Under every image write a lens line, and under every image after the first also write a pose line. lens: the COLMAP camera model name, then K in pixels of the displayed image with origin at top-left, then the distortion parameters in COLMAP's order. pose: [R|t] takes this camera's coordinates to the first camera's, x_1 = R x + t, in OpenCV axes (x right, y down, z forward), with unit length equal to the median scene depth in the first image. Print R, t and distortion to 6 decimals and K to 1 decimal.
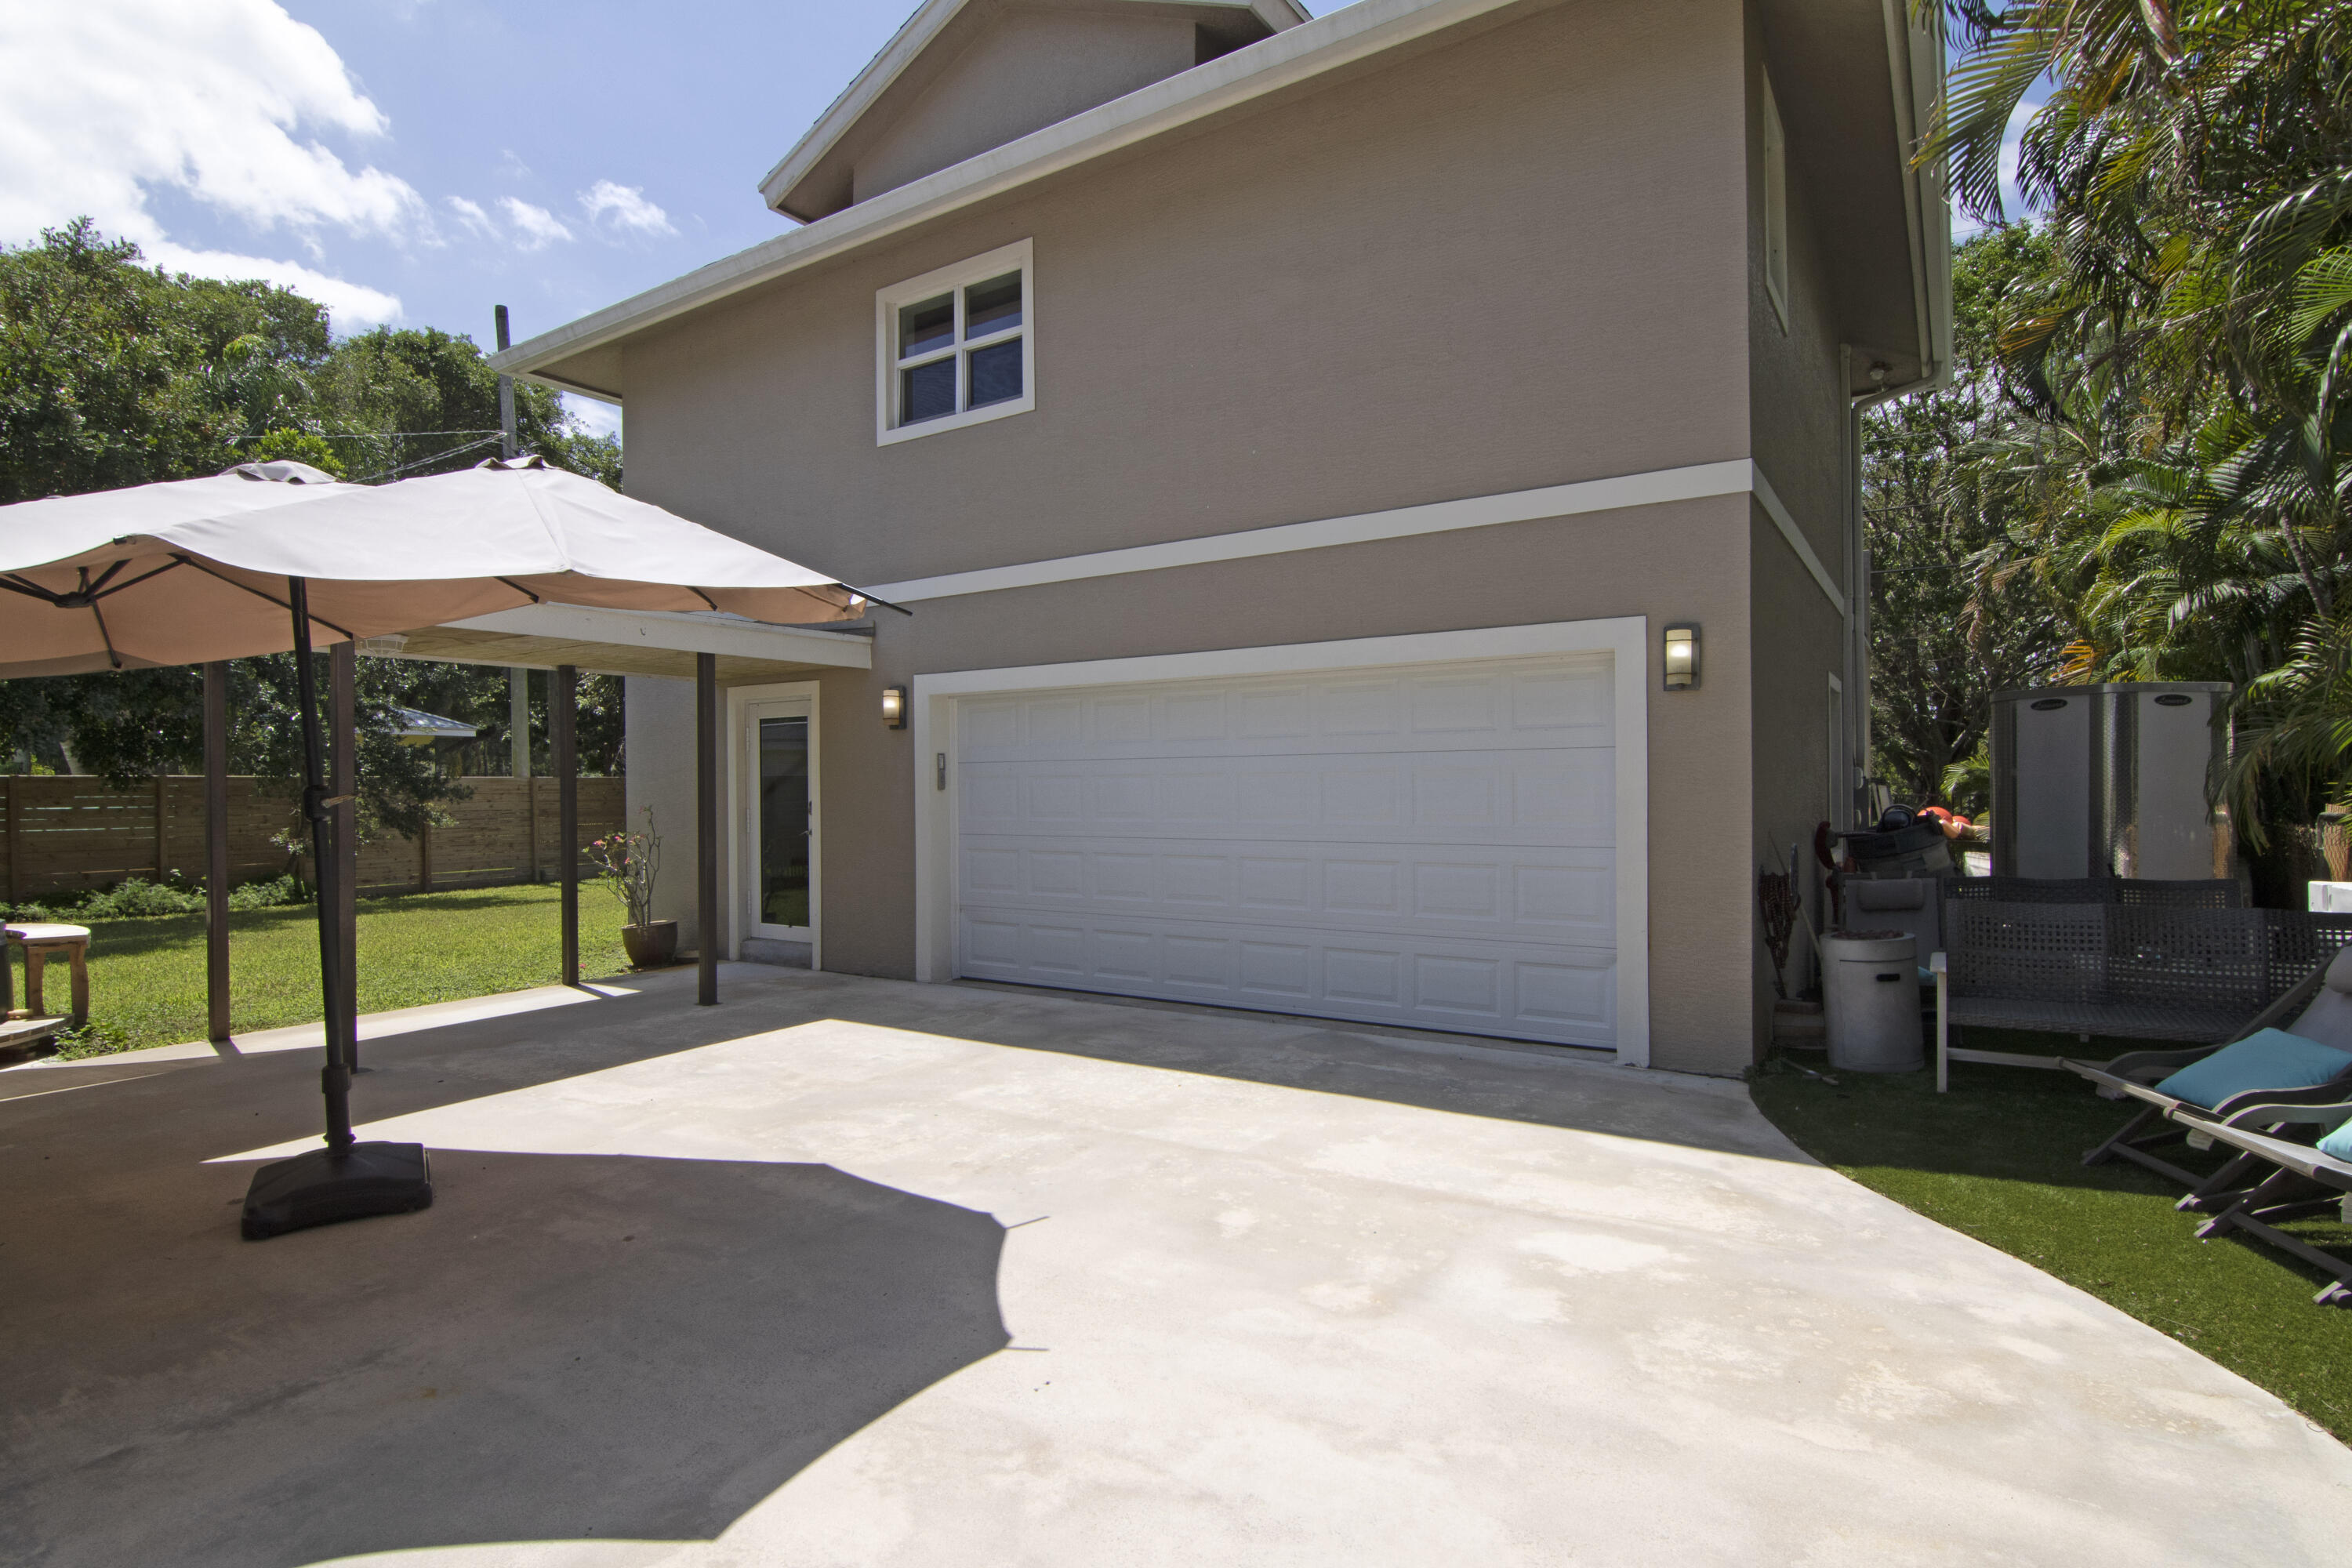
lens RADIAL K [[1190.3, 0, 1176.0], [0, 1190.3, 784.0], [0, 0, 1]] dist [-0.001462, -0.017184]
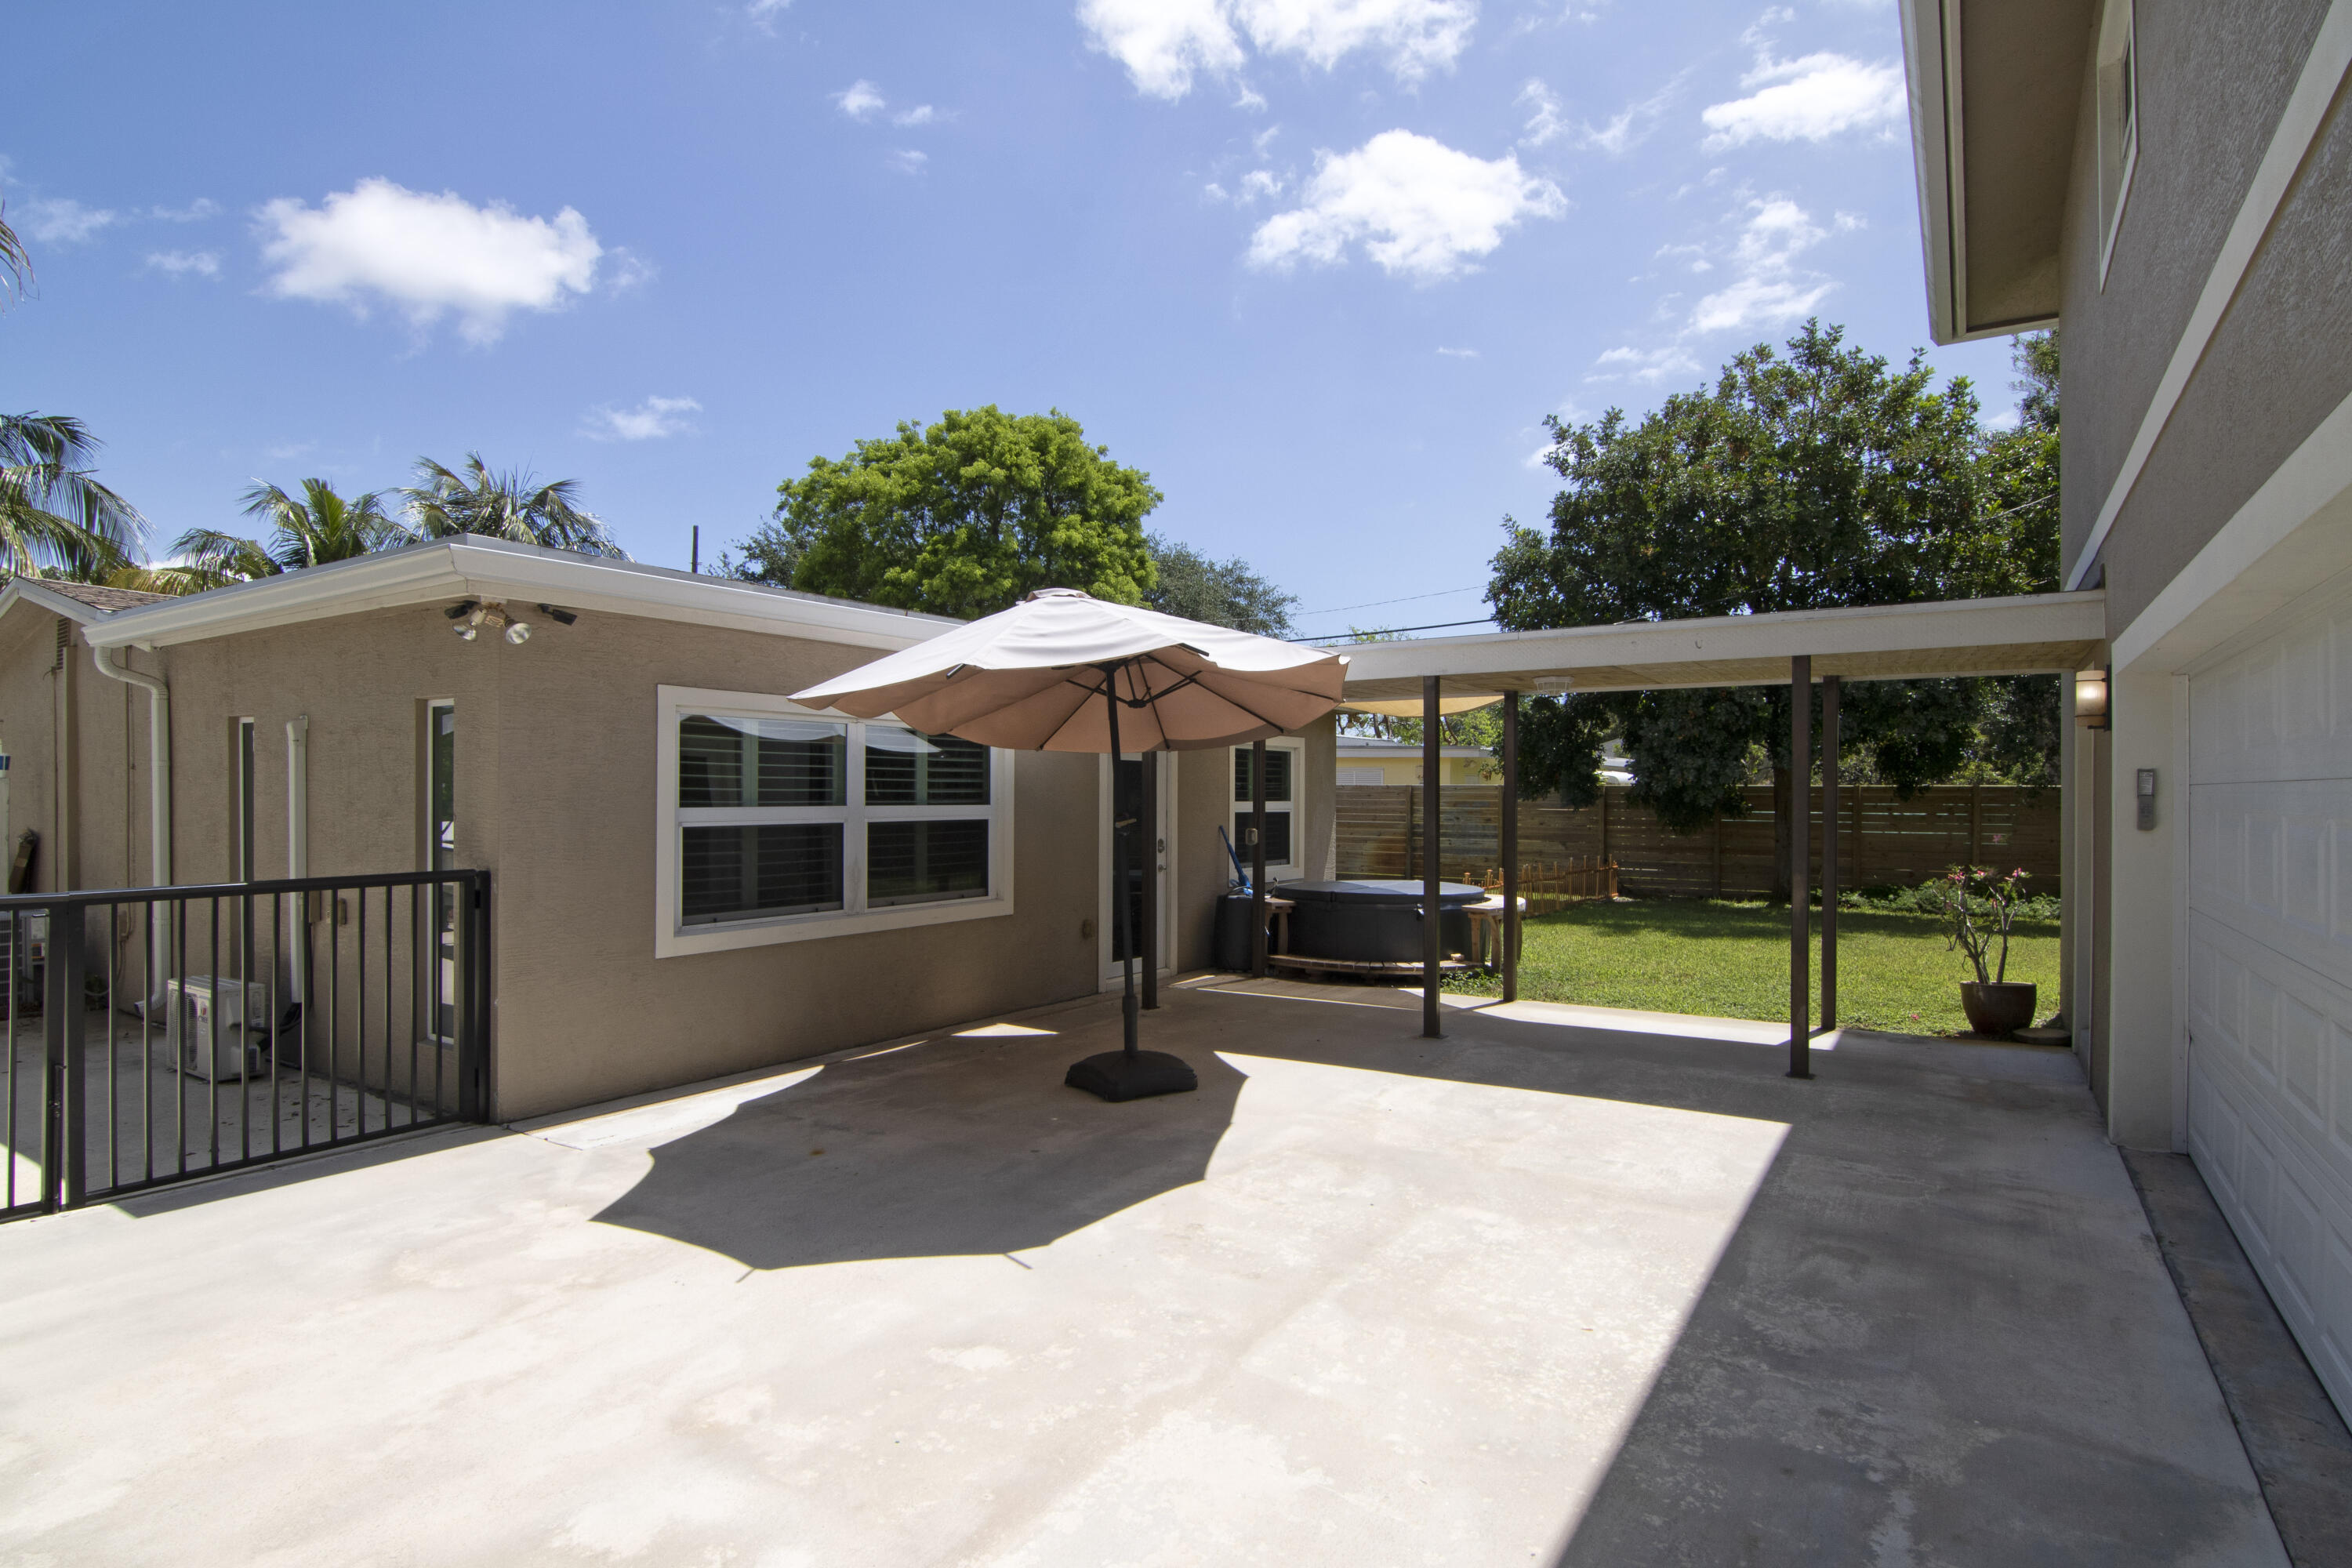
lens RADIAL K [[1190.3, 0, 1176.0], [0, 1190.3, 784.0], [0, 0, 1]] dist [-0.001462, -0.017184]
pose [[-0.000573, 0.002968, -0.999995, 0.793957], [-0.001753, 0.999994, 0.002969, -0.039392], [0.999998, 0.001754, -0.000568, 1.011779]]
